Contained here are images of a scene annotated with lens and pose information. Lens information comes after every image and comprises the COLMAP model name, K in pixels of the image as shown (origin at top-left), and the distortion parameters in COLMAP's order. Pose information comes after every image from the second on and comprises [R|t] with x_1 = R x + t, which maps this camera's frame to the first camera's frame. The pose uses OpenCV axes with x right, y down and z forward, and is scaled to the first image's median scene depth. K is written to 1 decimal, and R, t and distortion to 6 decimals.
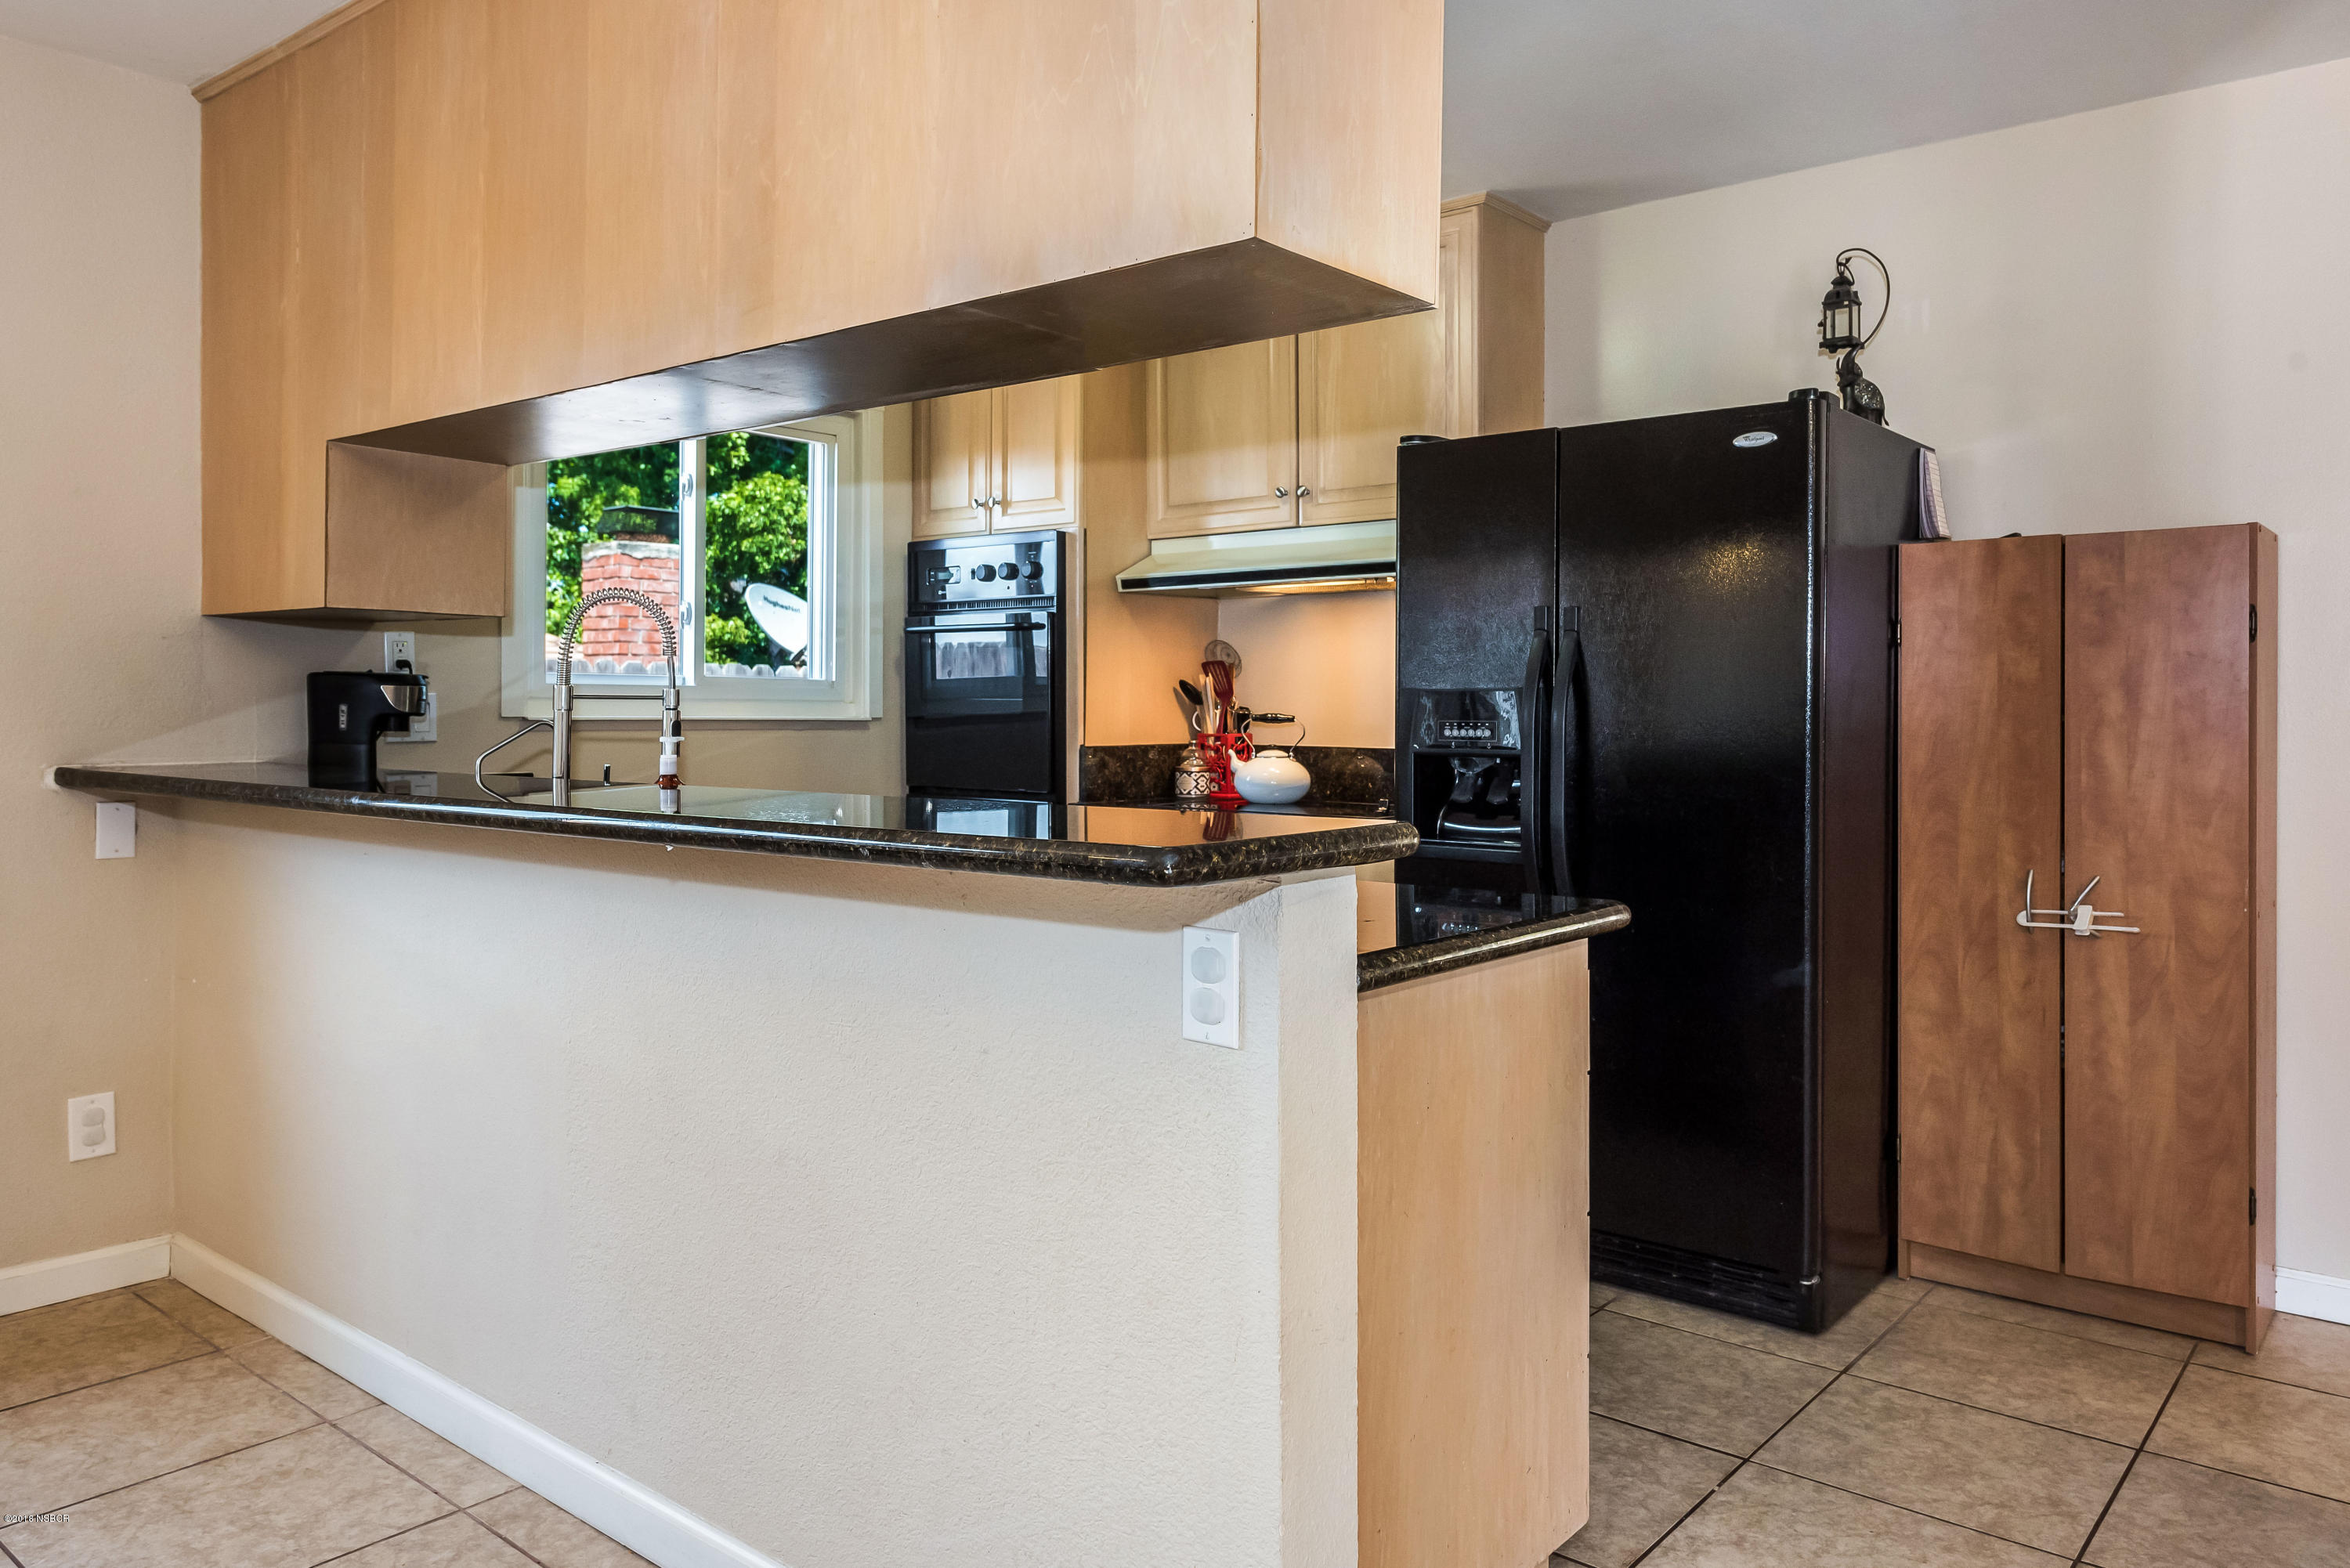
lens RADIAL K [[1646.4, 0, 1171.5], [0, 1646.4, 716.1], [0, 0, 1]] dist [0.001838, 0.001137]
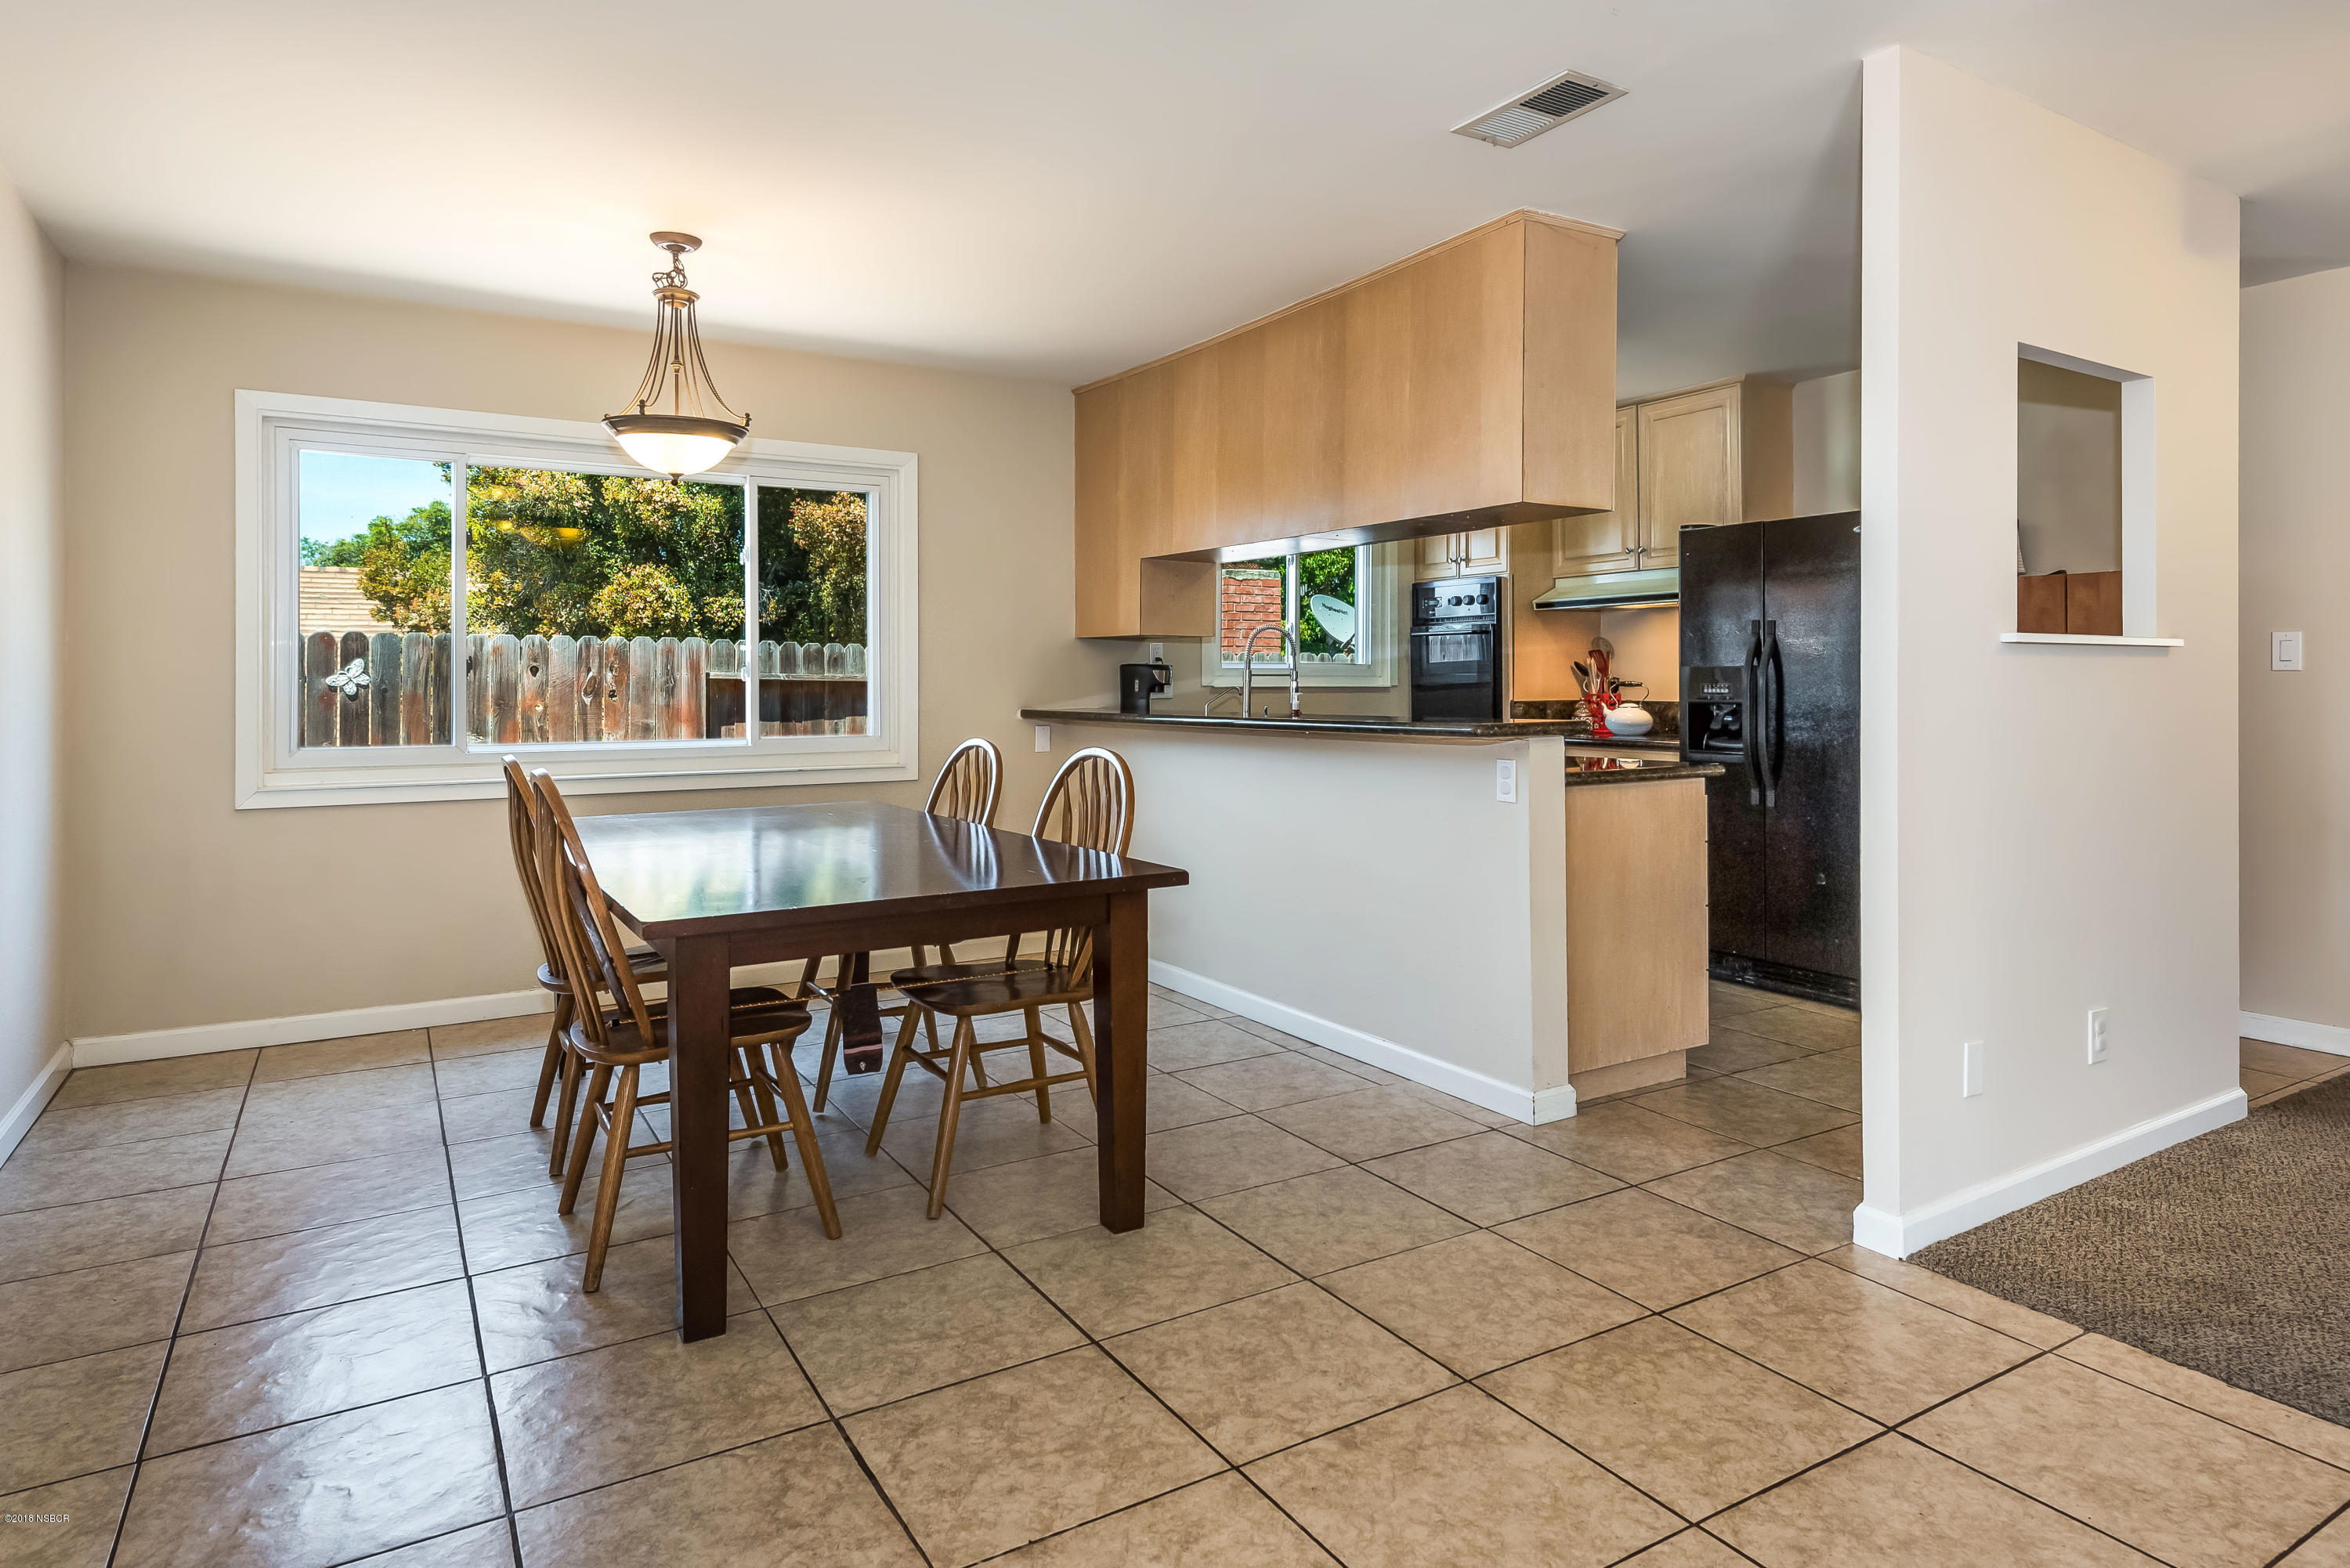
lens RADIAL K [[1358.2, 0, 1222.6], [0, 1358.2, 674.0], [0, 0, 1]] dist [0.045577, 0.001169]
pose [[0.951321, -0.008908, -0.308074, 0.094089], [0.005365, 0.999909, -0.012346, 0.005792], [0.308156, 0.010092, 0.951282, -0.437675]]
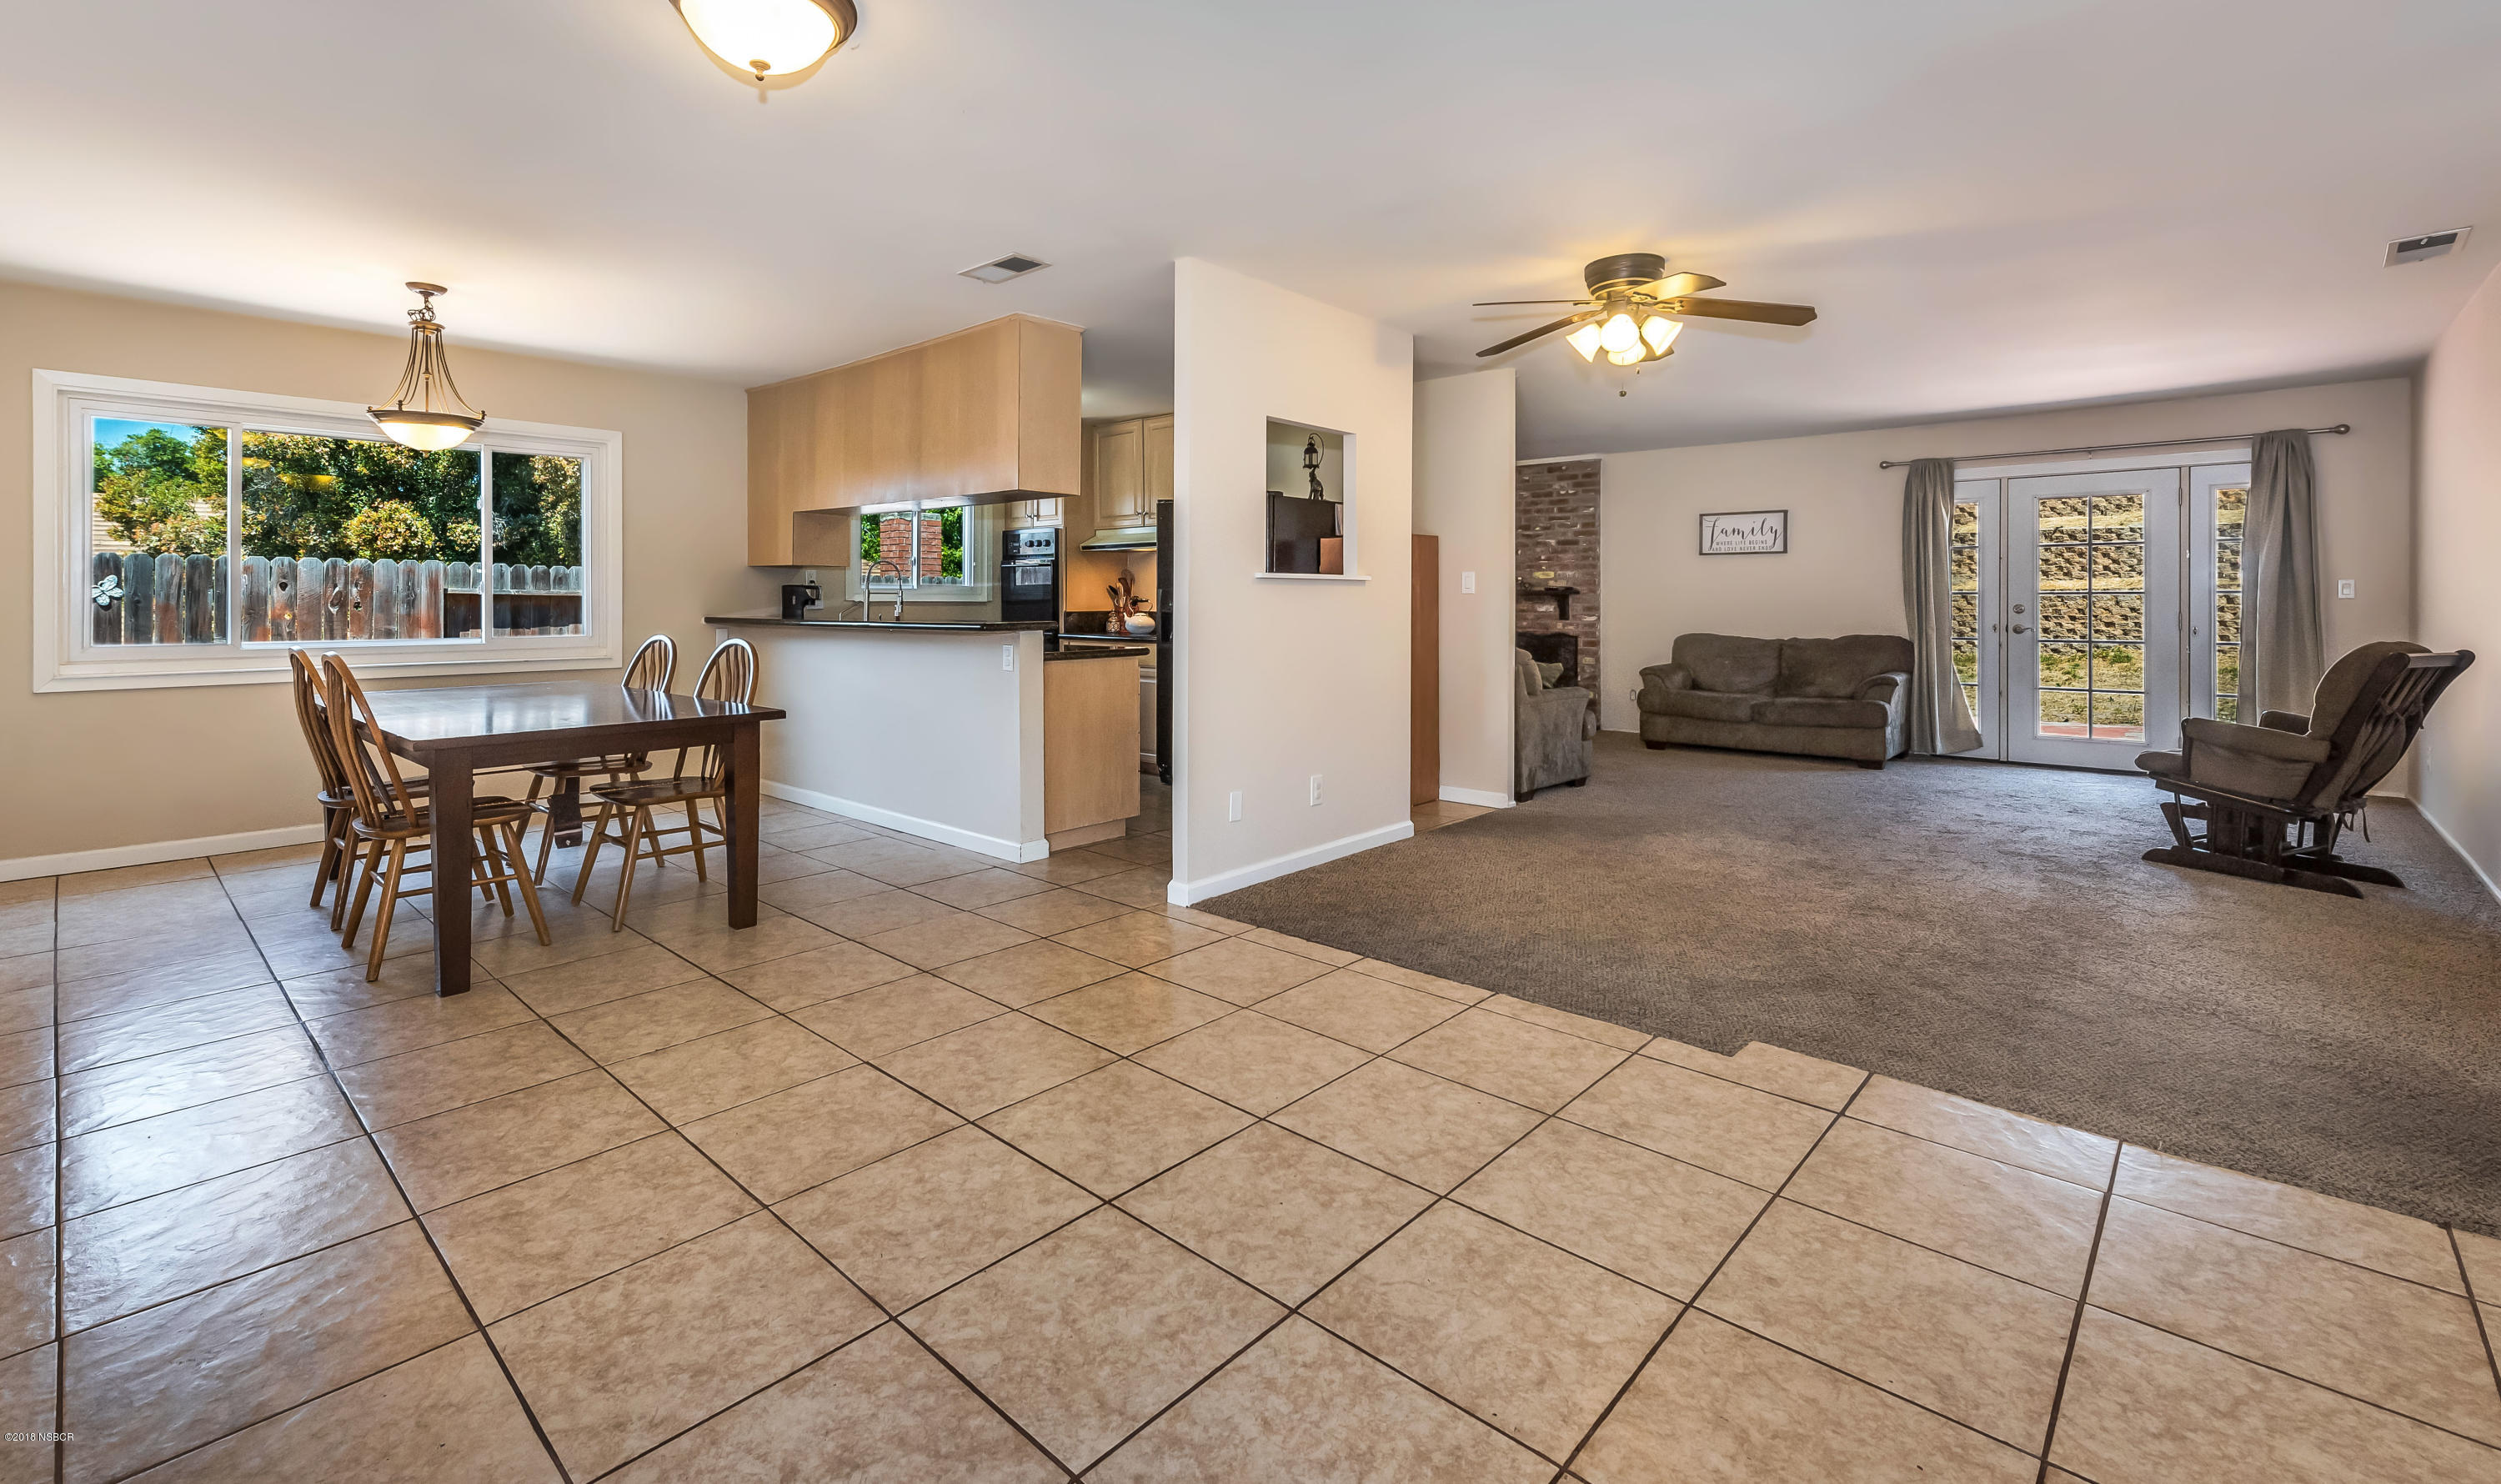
lens RADIAL K [[1074.3, 0, 1189.1], [0, 1074.3, 604.0], [0, 0, 1]] dist [0.025024, -0.000119]
pose [[0.997476, -0.002385, -0.070958, 0.251658], [0.002297, 0.999996, -0.001324, 0.008928], [0.070961, 0.001158, 0.997478, -0.646988]]
